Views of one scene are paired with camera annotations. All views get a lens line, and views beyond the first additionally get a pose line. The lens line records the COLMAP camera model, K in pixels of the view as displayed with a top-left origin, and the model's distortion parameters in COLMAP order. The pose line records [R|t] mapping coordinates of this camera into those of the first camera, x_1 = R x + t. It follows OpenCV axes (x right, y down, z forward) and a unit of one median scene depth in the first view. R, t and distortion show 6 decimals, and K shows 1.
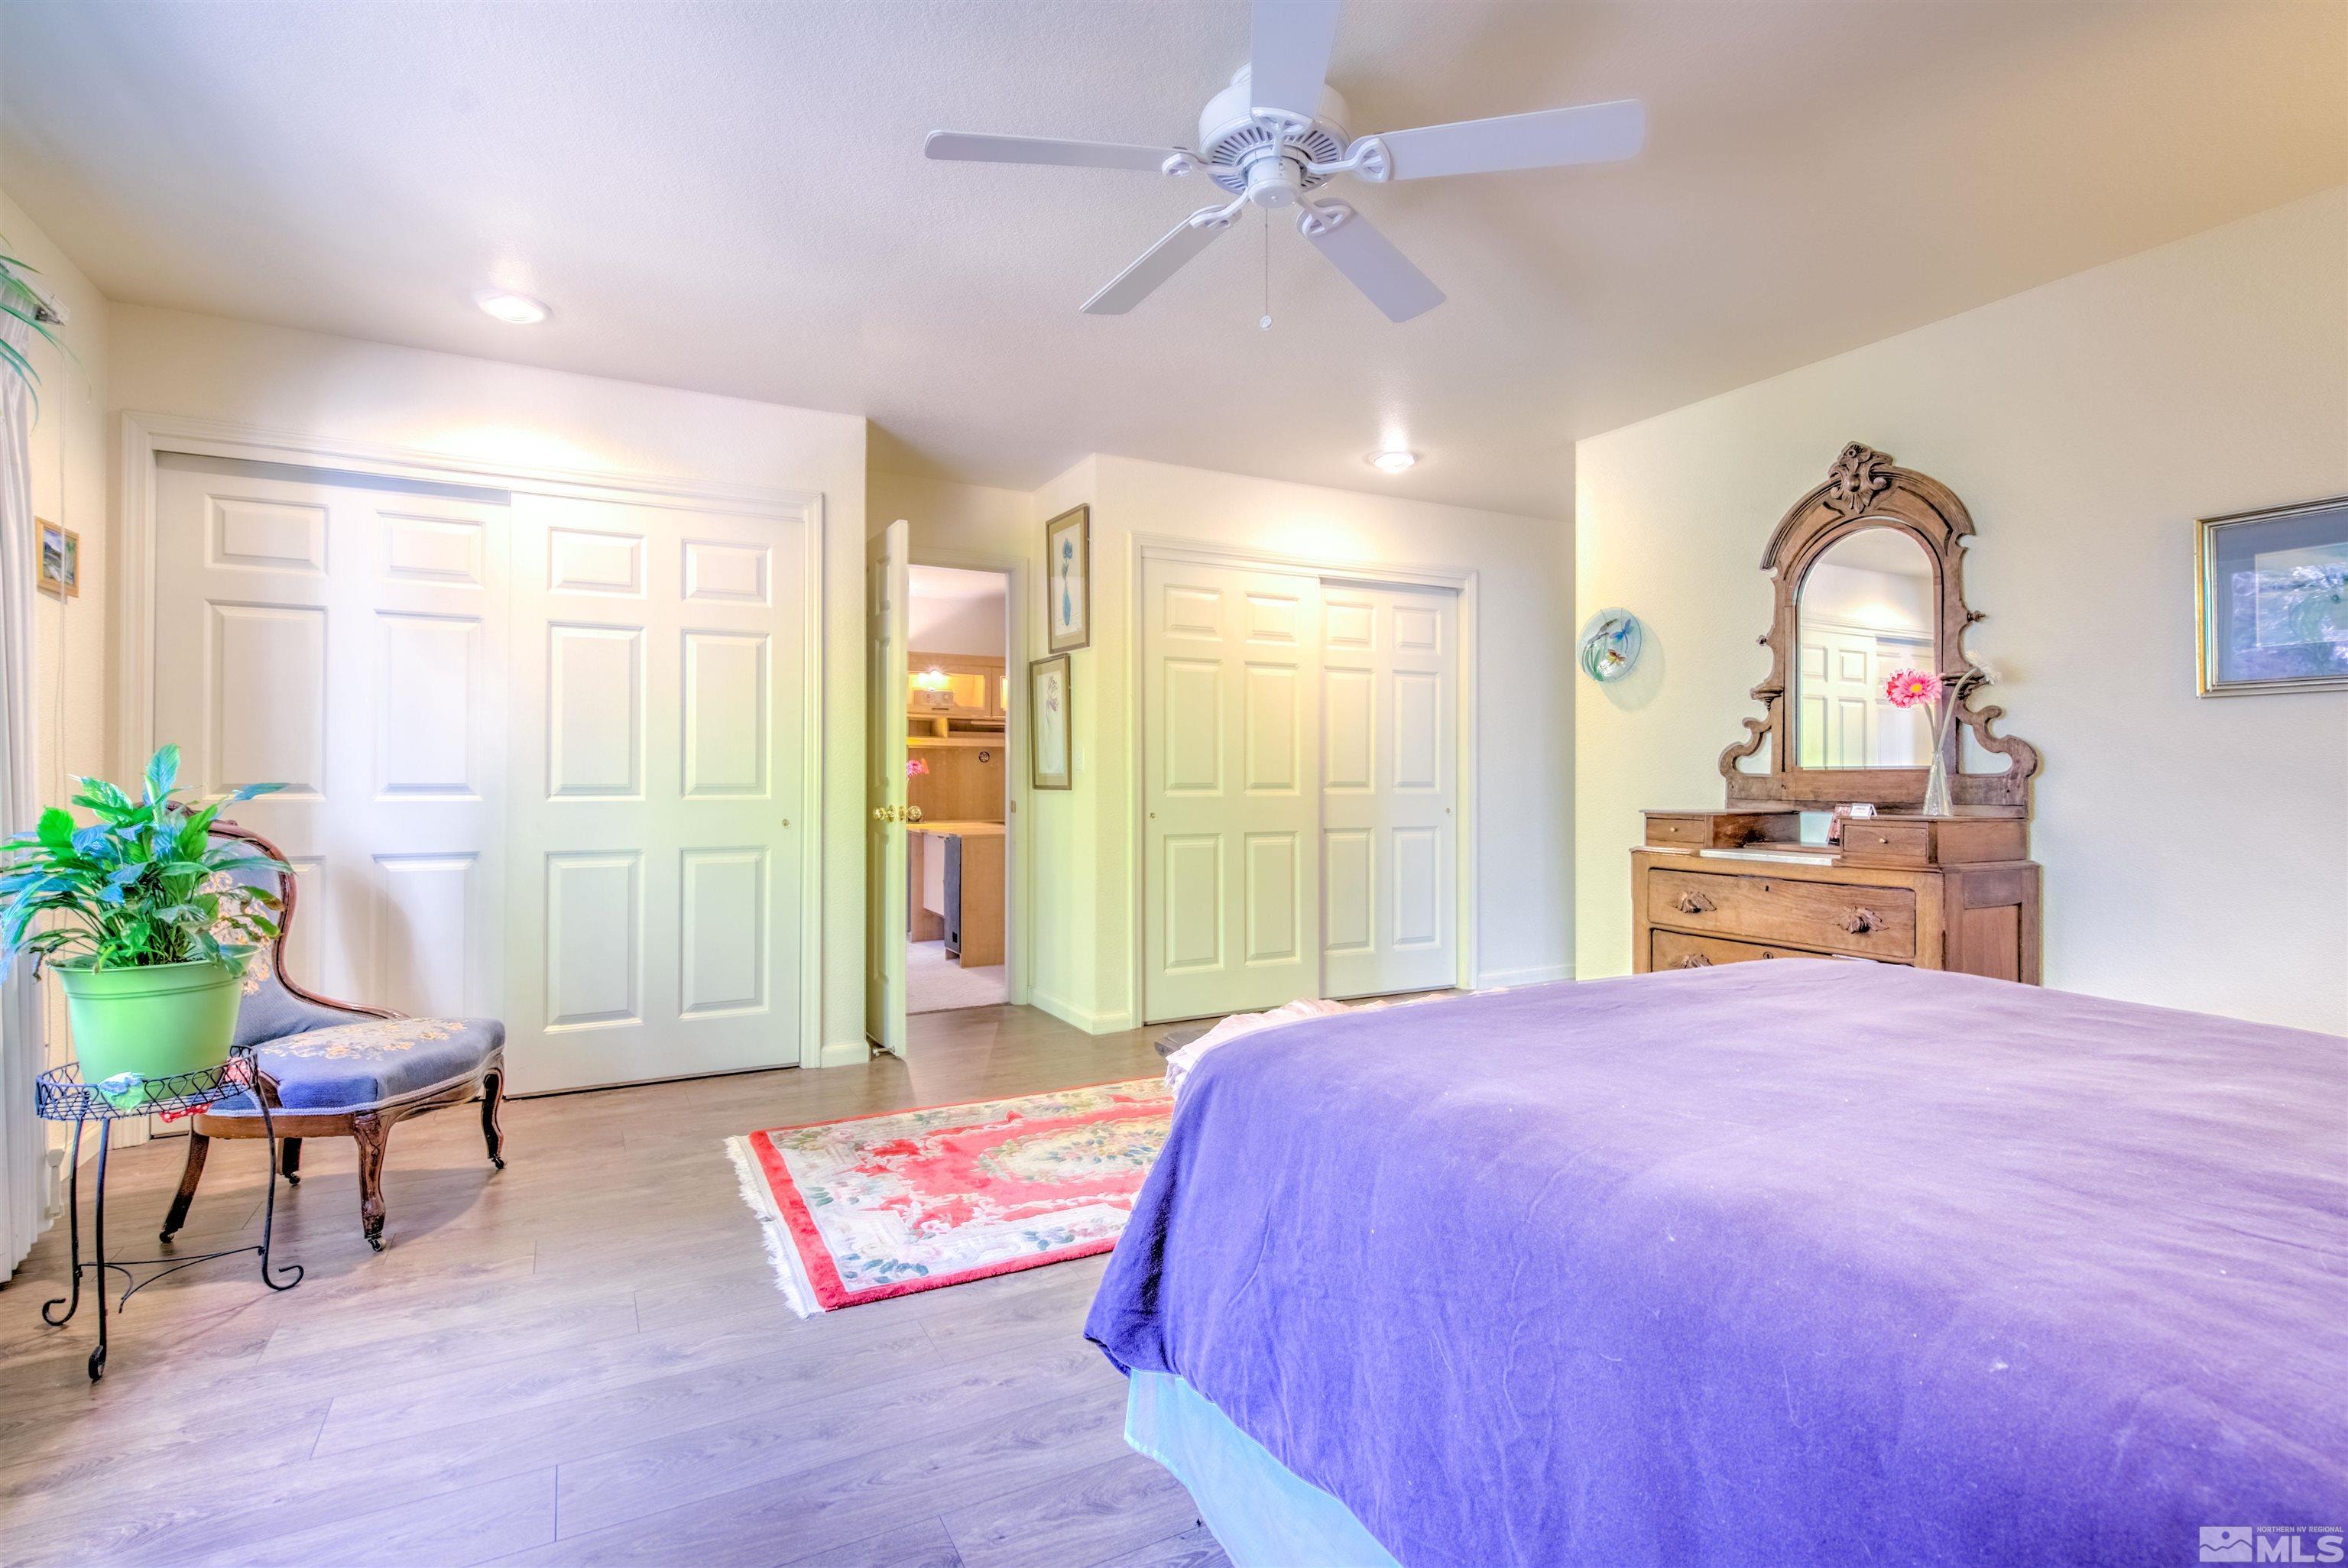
lens RADIAL K [[1102.3, 0, 1188.0], [0, 1102.3, 783.8], [0, 0, 1]] dist [-0.001026, 0.000167]
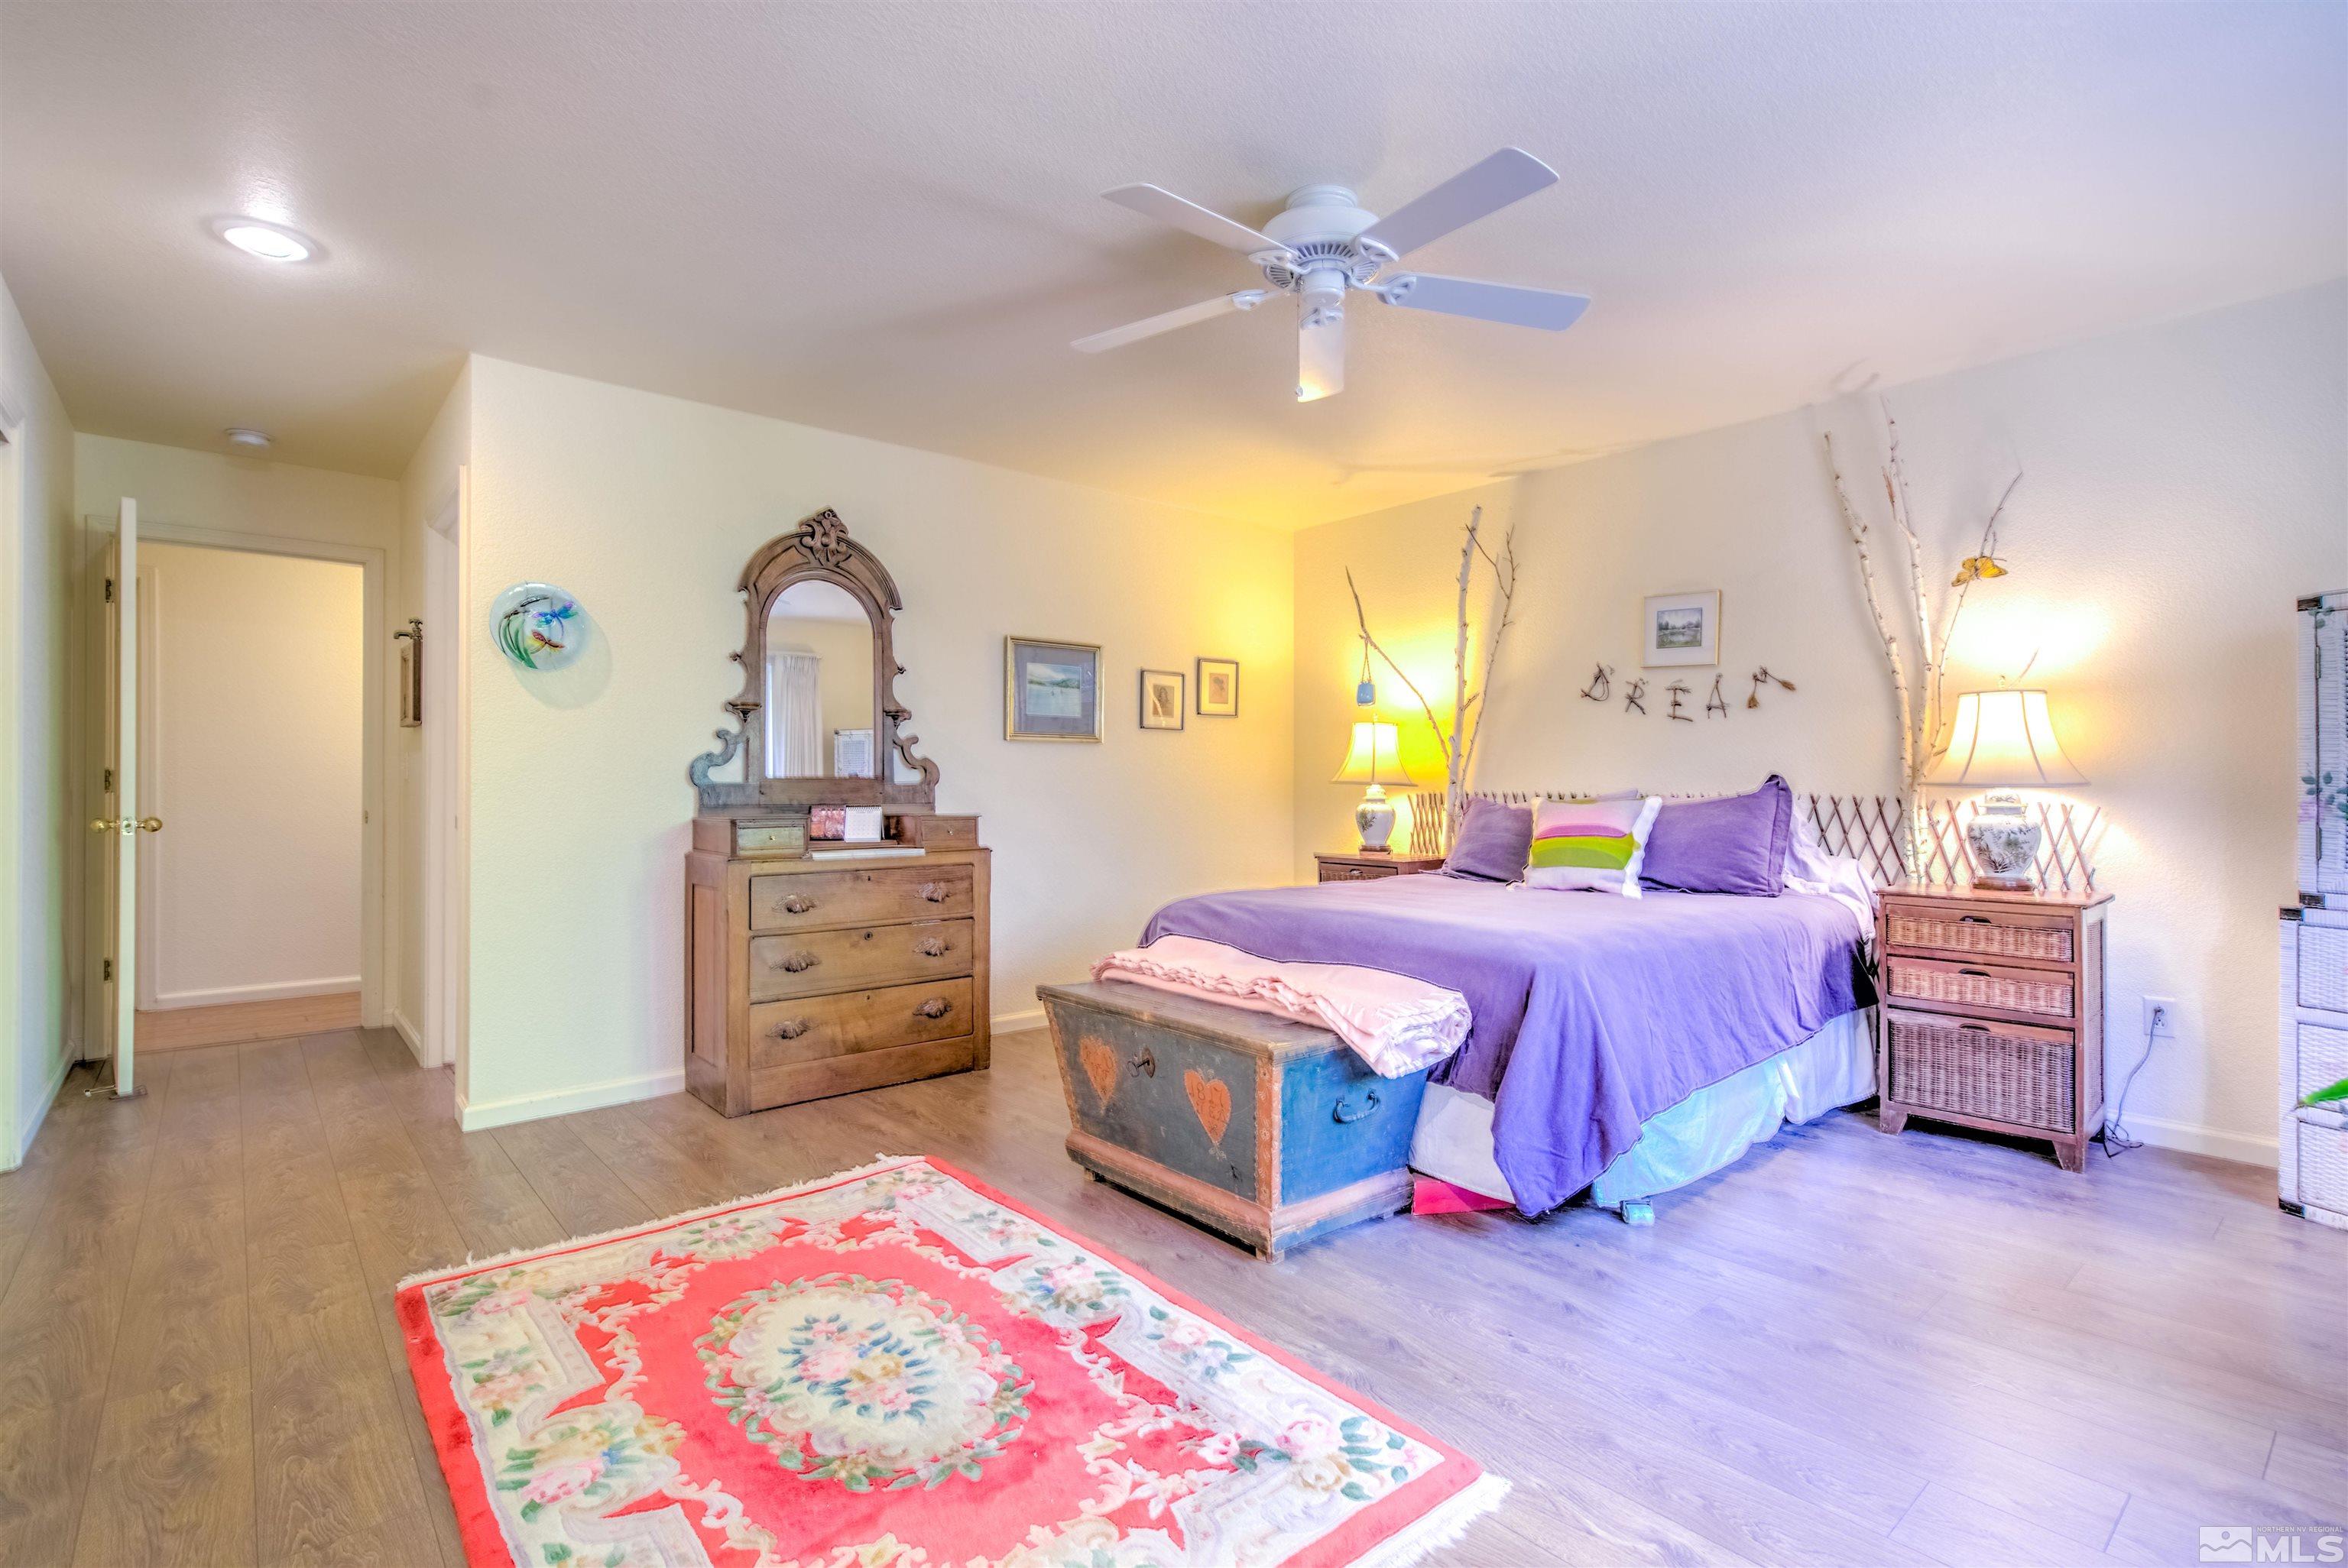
lens RADIAL K [[1102.3, 0, 1188.0], [0, 1102.3, 783.8], [0, 0, 1]] dist [-0.001026, 0.000167]
pose [[-0.208679, 0.001323, 0.977983, -0.676437], [0.006037, 0.999982, -0.000065, -0.005374], [-0.977966, 0.005891, -0.208683, 0.881608]]
